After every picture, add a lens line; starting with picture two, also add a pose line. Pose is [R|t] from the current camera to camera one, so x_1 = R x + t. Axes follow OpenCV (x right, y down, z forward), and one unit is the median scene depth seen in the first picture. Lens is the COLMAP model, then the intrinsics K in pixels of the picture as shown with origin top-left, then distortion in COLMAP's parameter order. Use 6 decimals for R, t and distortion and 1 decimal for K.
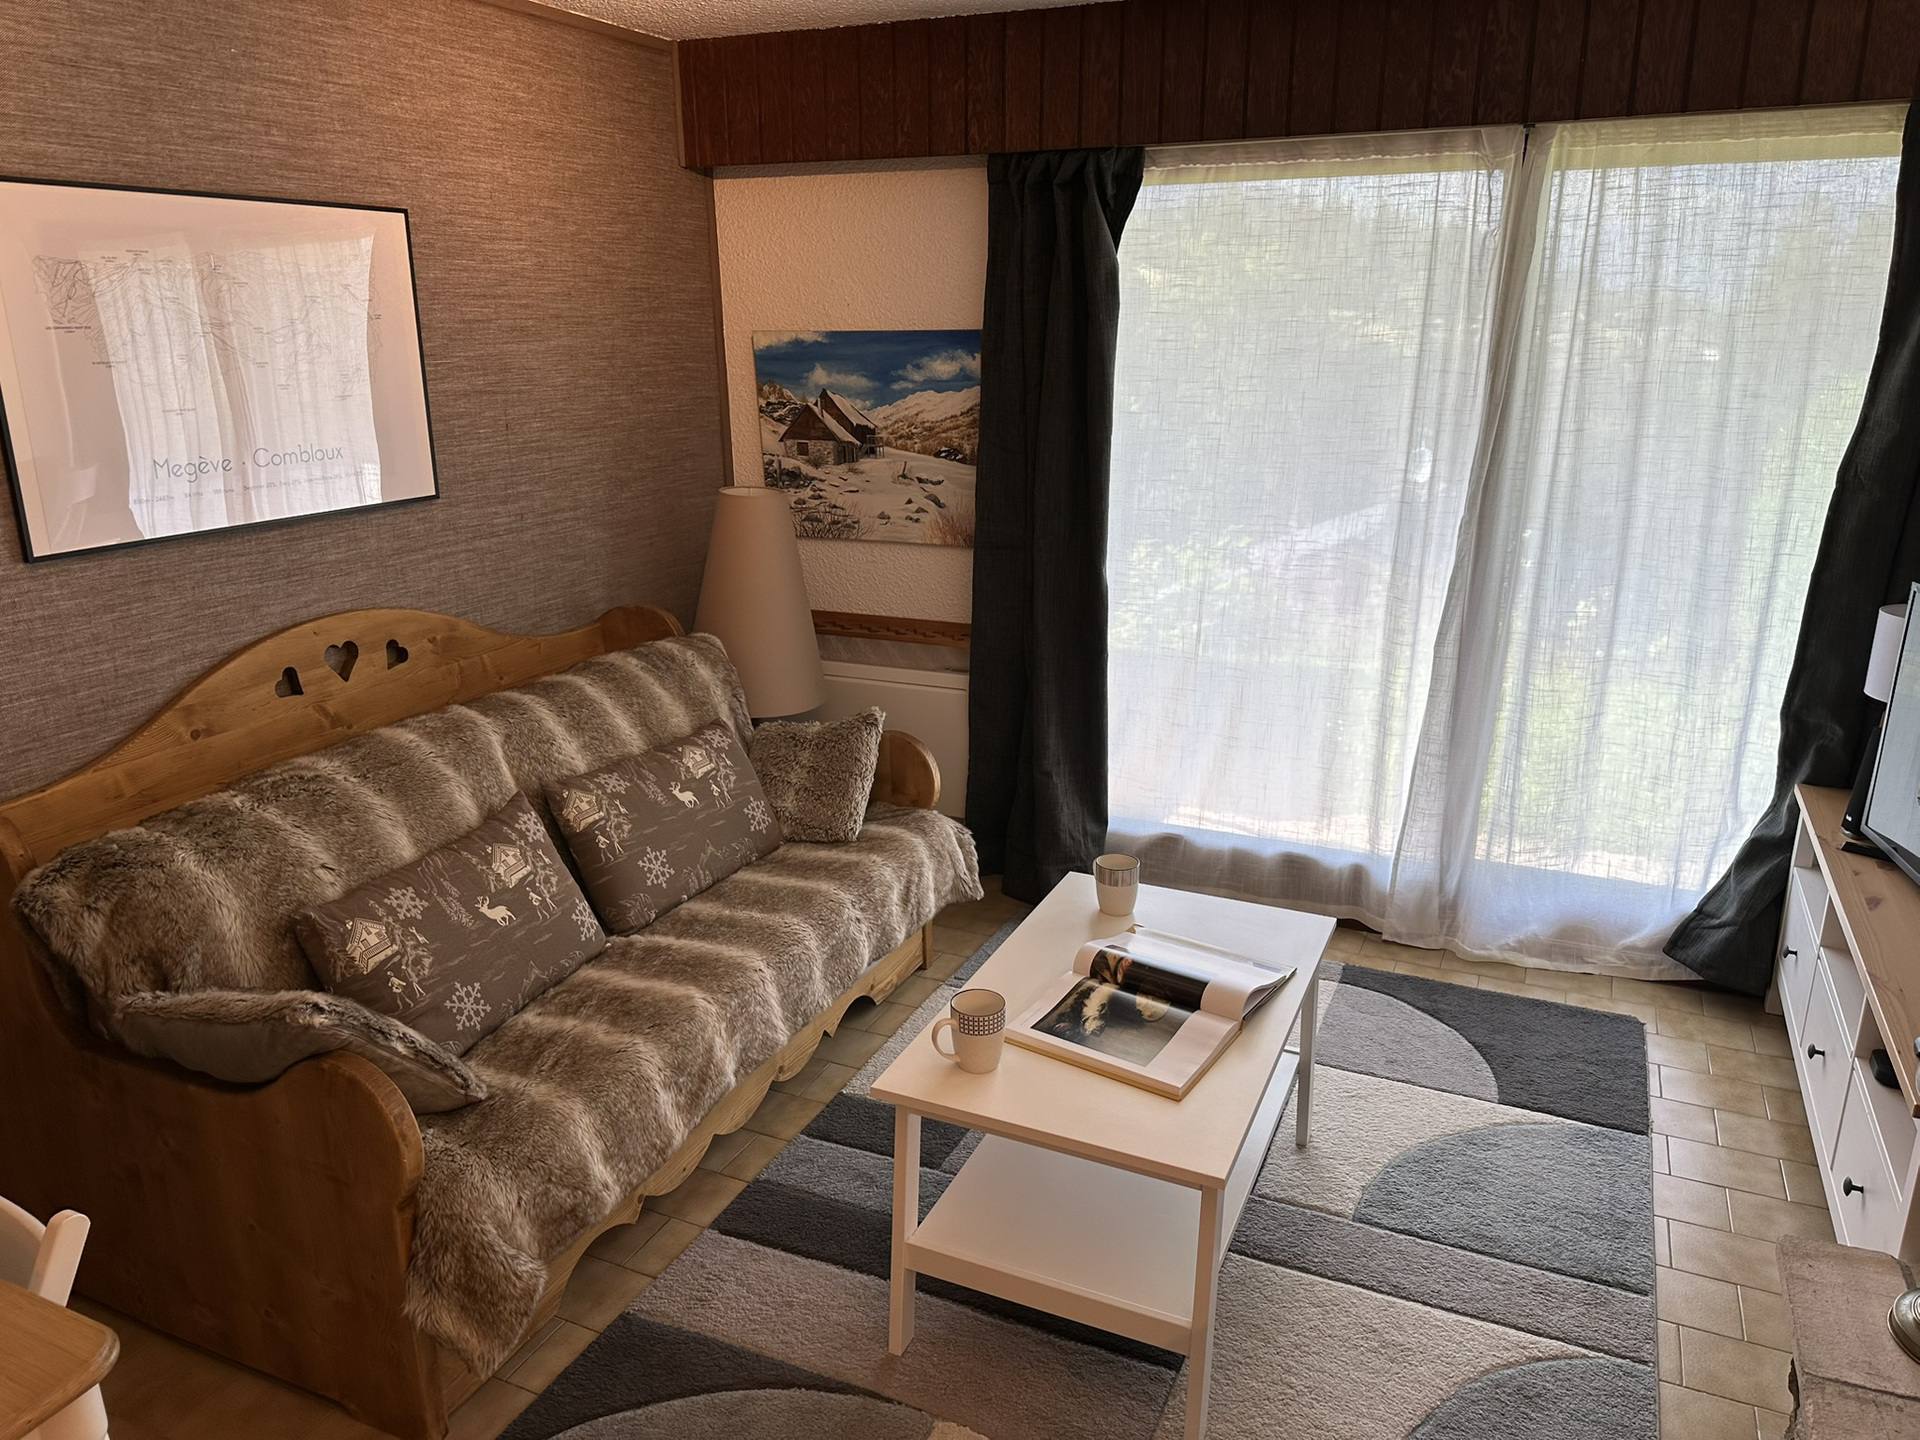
lens RADIAL K [[1338.5, 0, 964.4], [0, 1338.5, 707.9], [0, 0, 1]] dist [0.166190, -0.278444]
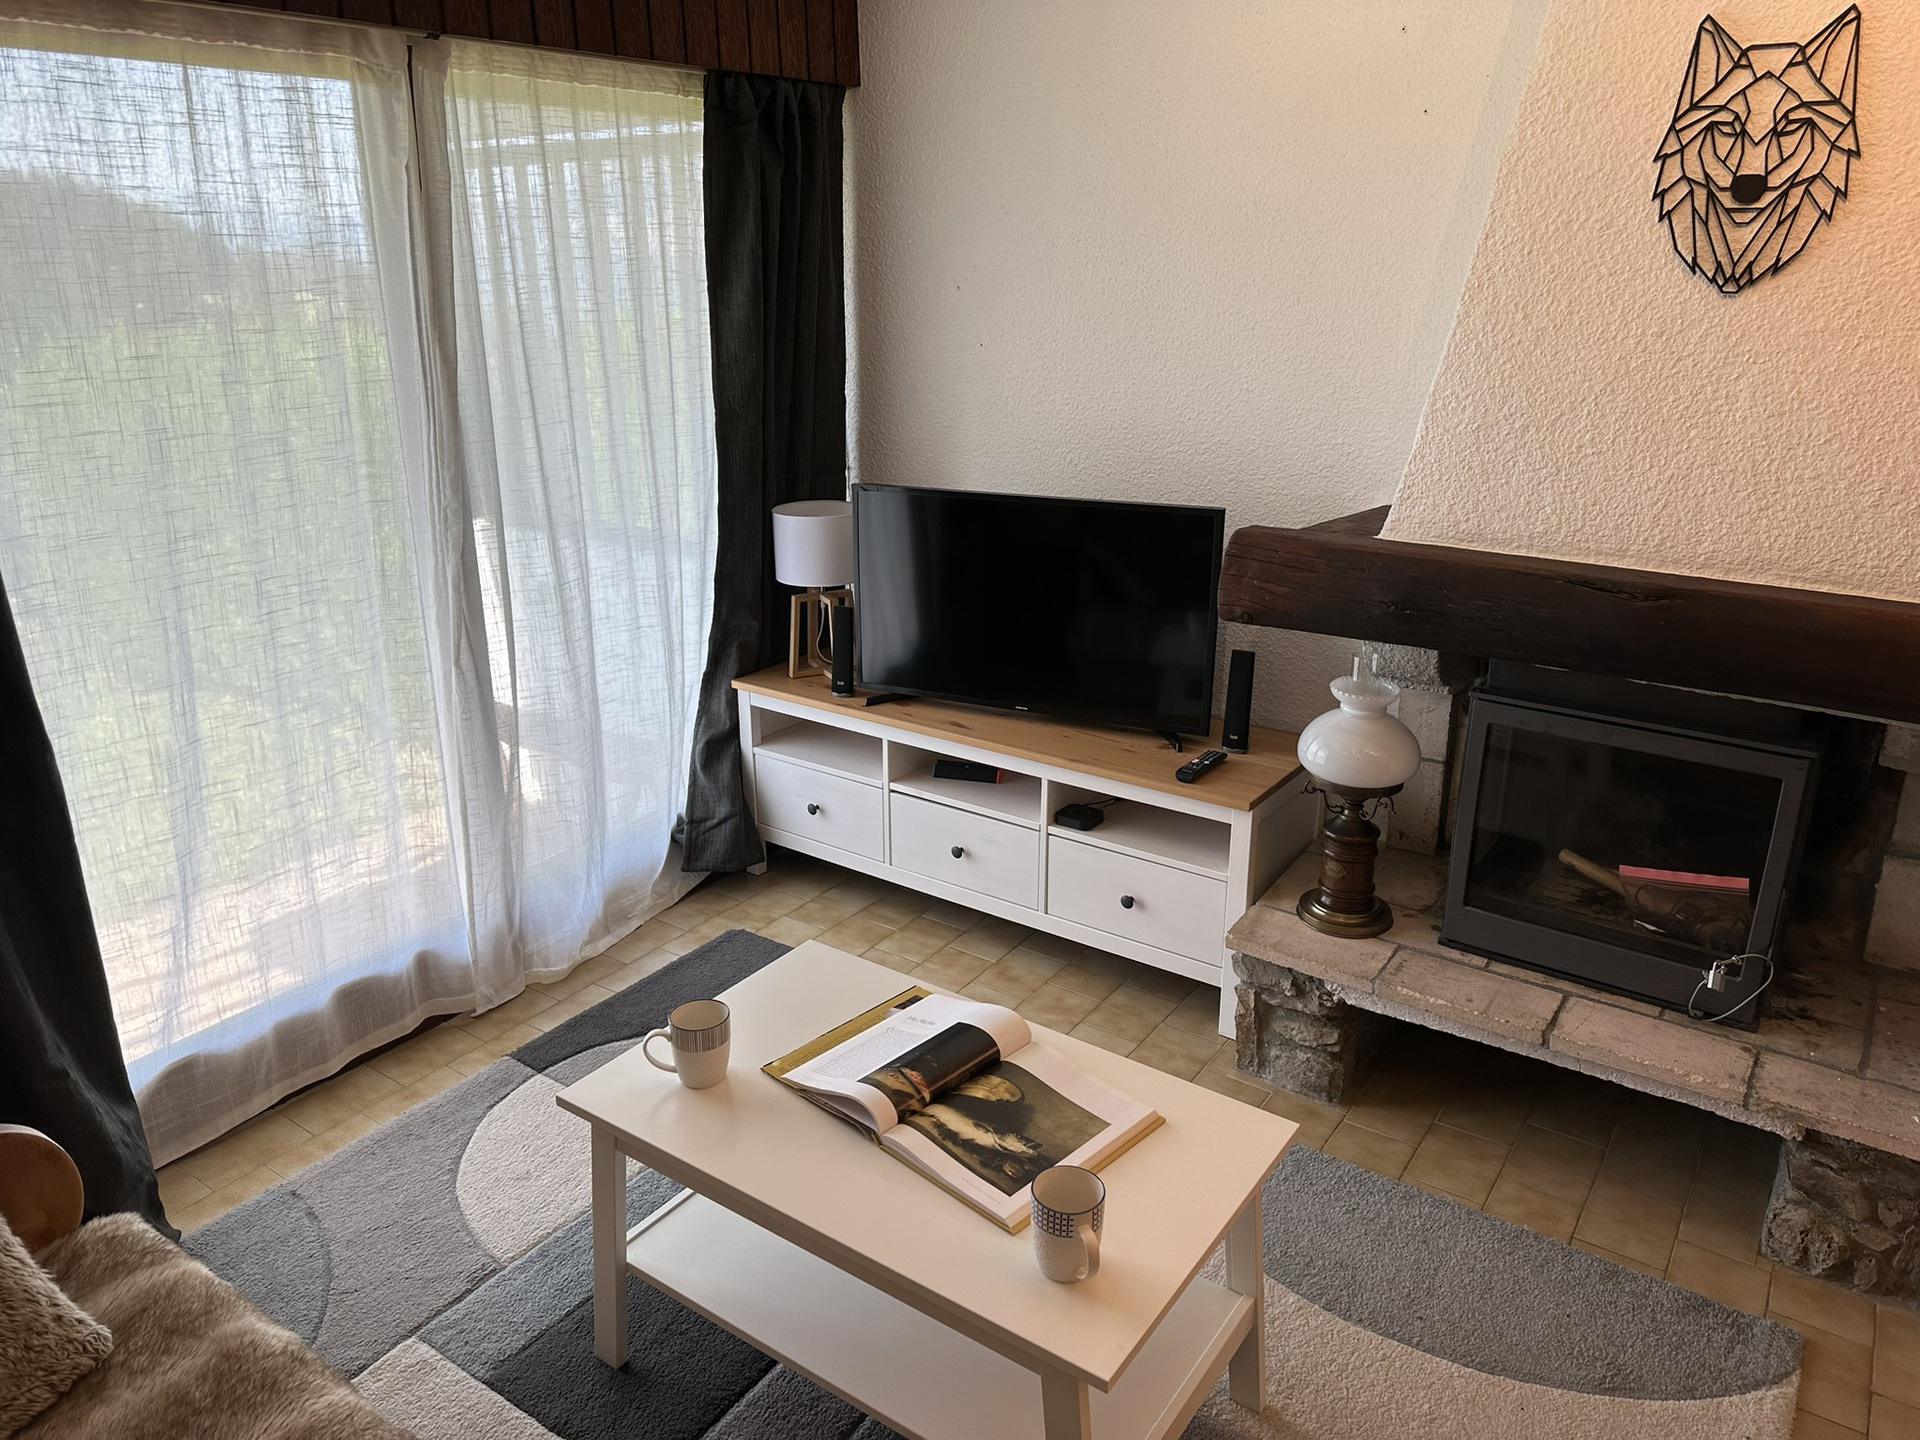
lens RADIAL K [[1347.9, 0, 969.2], [0, 1347.9, 698.6], [0, 0, 1]] dist [0.053928, -0.068069]
pose [[0.179722, -0.307819, 0.934317, -0.399699], [0.274678, 0.927707, 0.252806, -0.154401], [-0.944591, 0.211202, 0.251281, 0.518891]]
